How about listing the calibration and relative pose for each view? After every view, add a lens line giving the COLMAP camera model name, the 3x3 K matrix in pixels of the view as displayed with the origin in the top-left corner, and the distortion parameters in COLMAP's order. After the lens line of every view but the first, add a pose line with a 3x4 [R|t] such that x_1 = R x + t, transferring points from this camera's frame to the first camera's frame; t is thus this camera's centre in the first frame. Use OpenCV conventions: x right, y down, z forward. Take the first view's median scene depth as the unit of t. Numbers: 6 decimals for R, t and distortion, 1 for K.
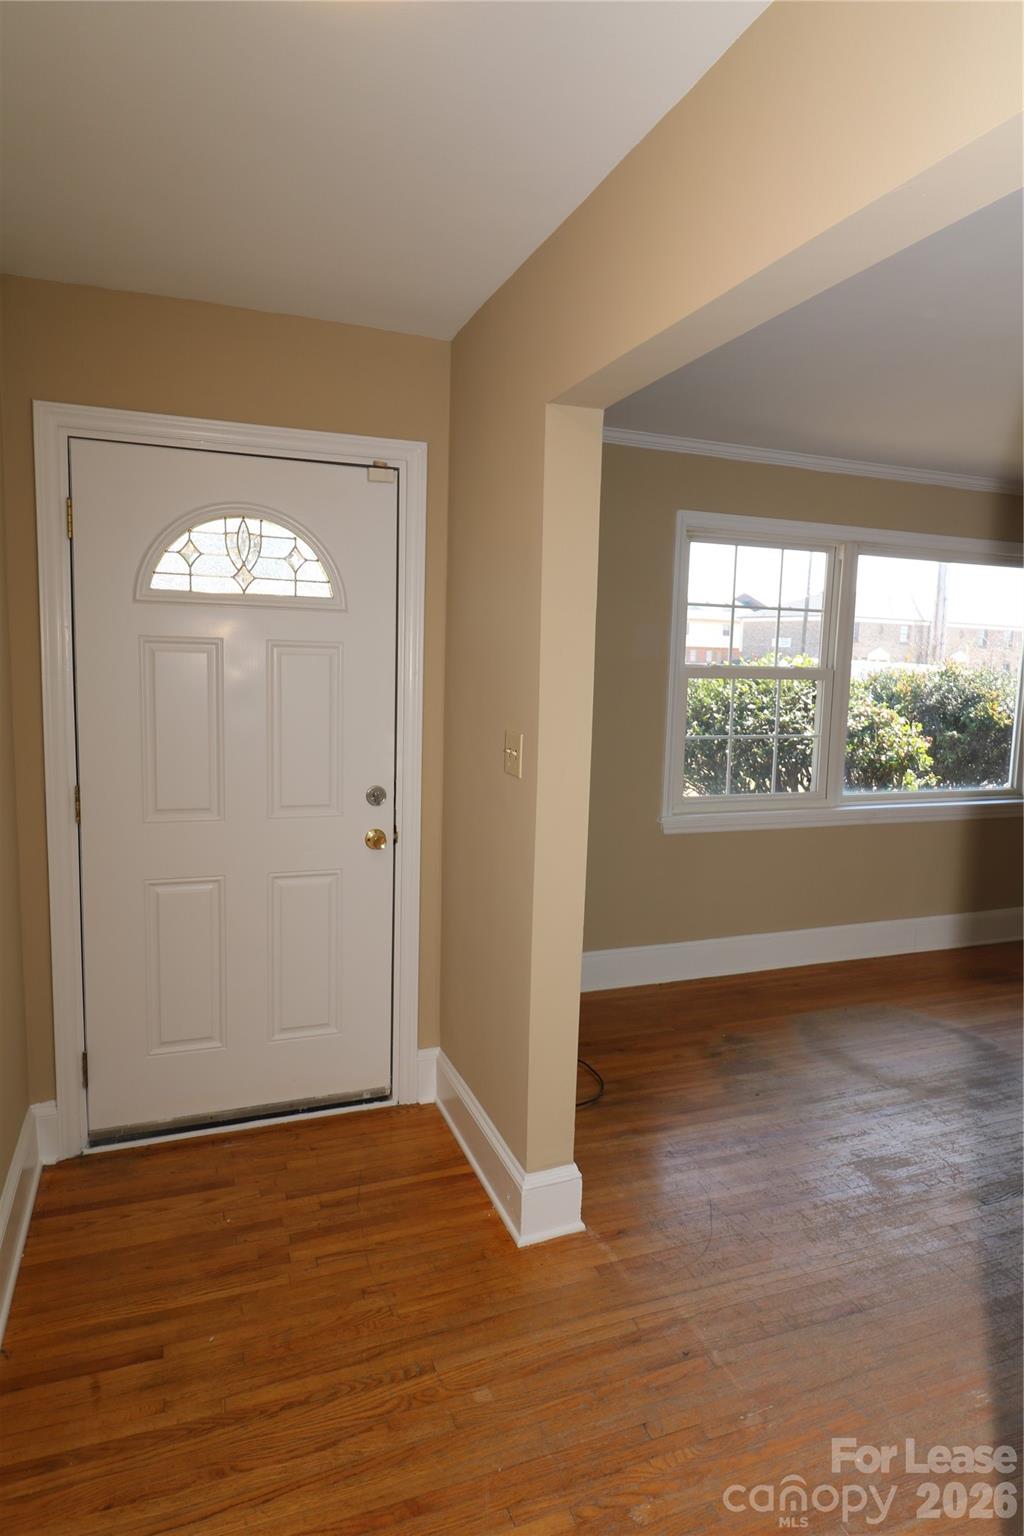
lens RADIAL K [[934.5, 0, 526.6], [0, 934.5, 758.5], [0, 0, 1]] dist [-0.002392, 0.001403]
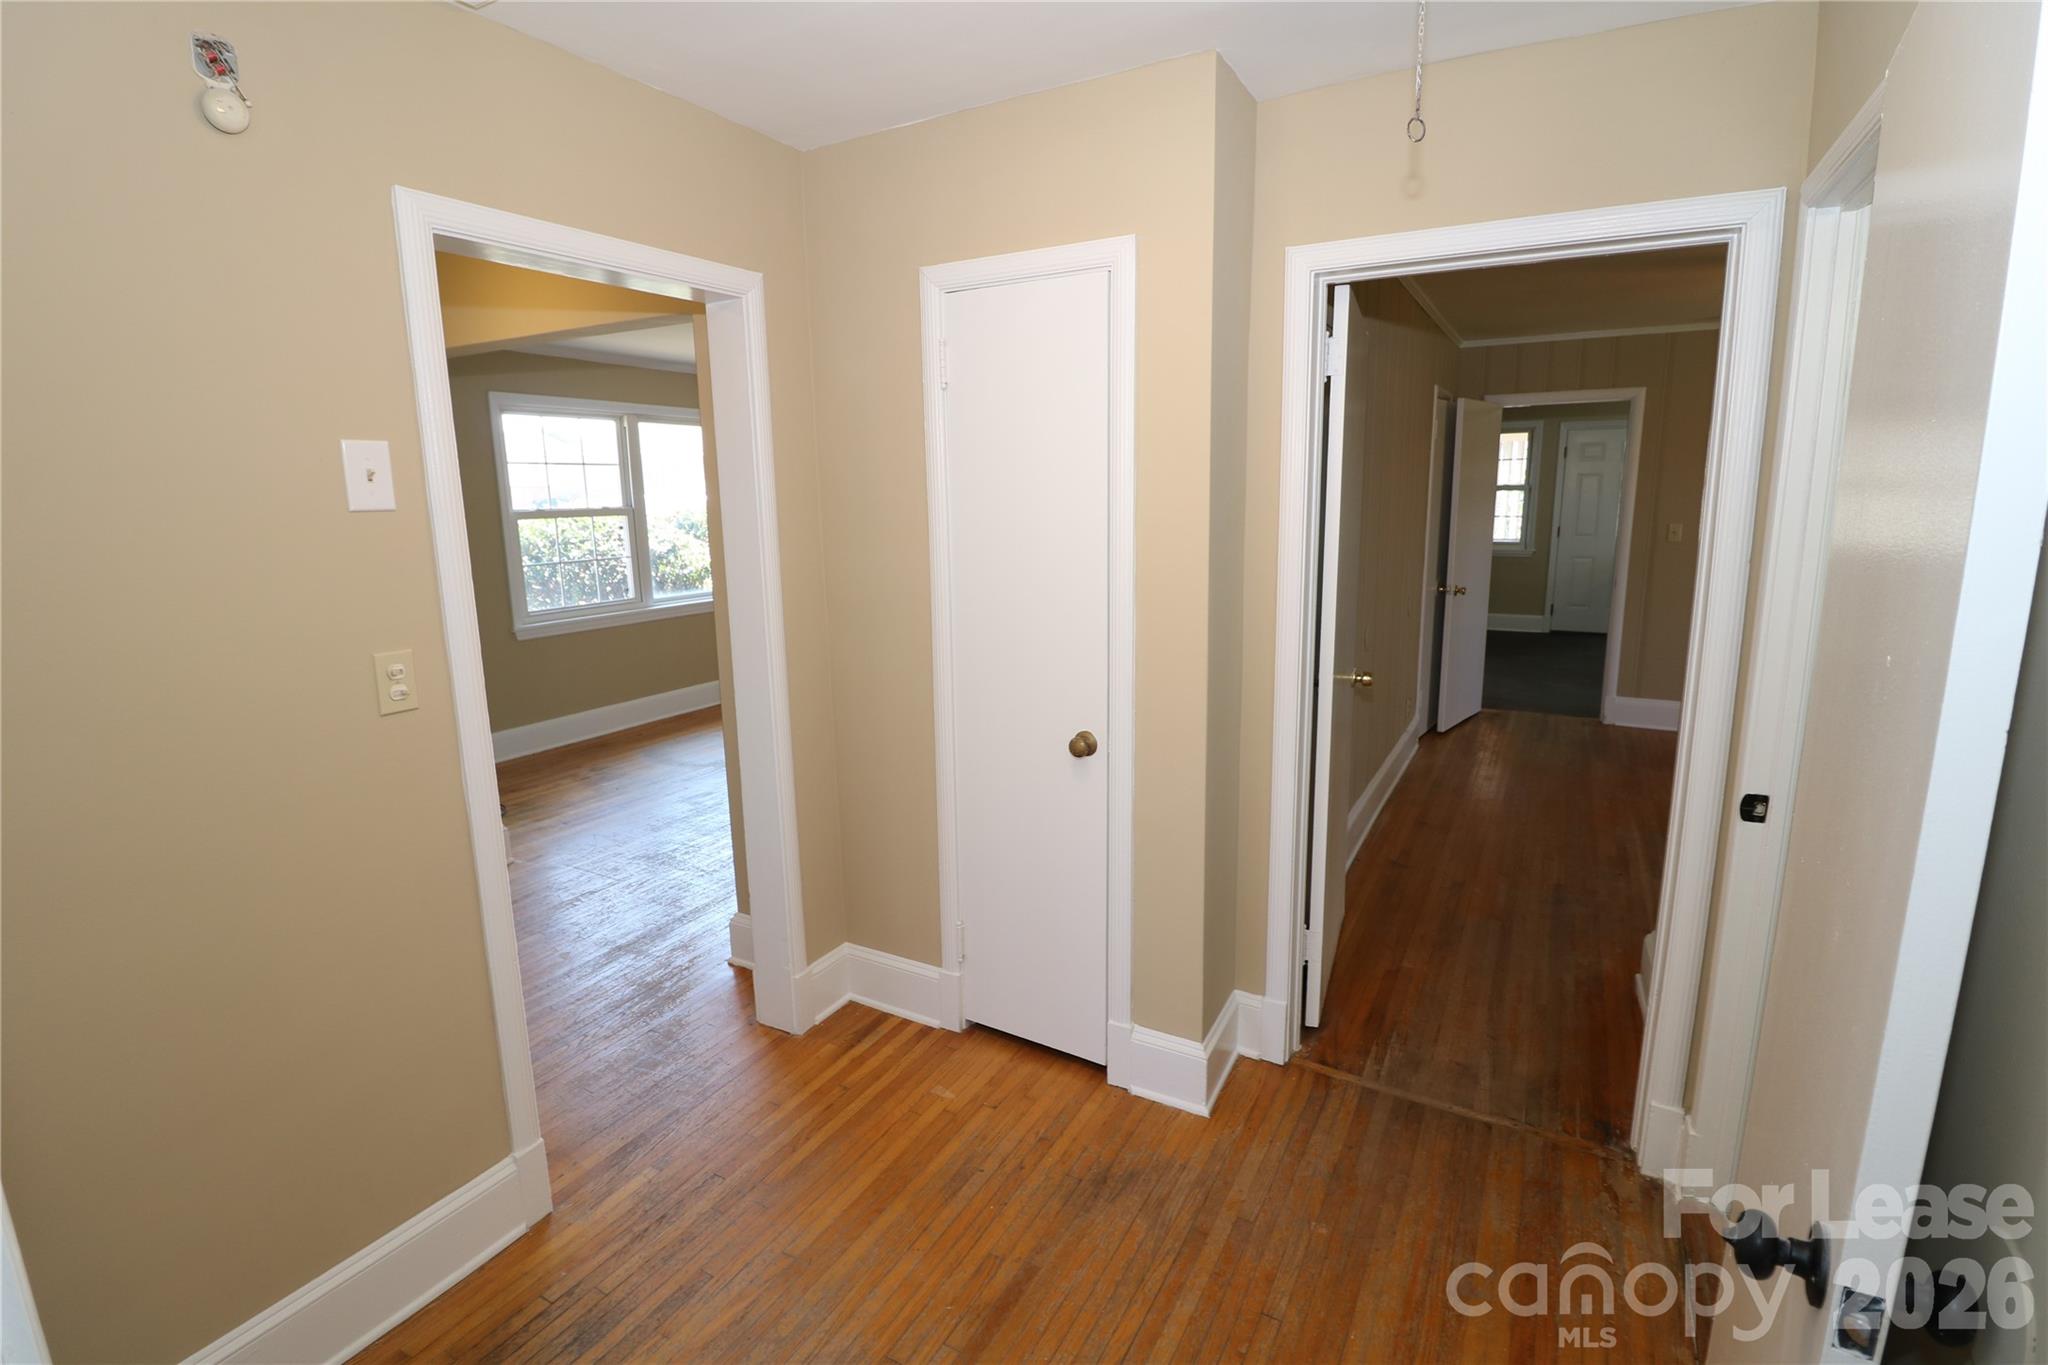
lens RADIAL K [[929.4, 0, 1034.6], [0, 929.4, 669.5], [0, 0, 1]] dist [-0.015648, -0.005002]
pose [[0.767494, -0.158432, 0.621169, -0.077636], [0.105285, 0.986974, 0.121646, 0.027606], [-0.632351, -0.027963, 0.774177, -0.332833]]
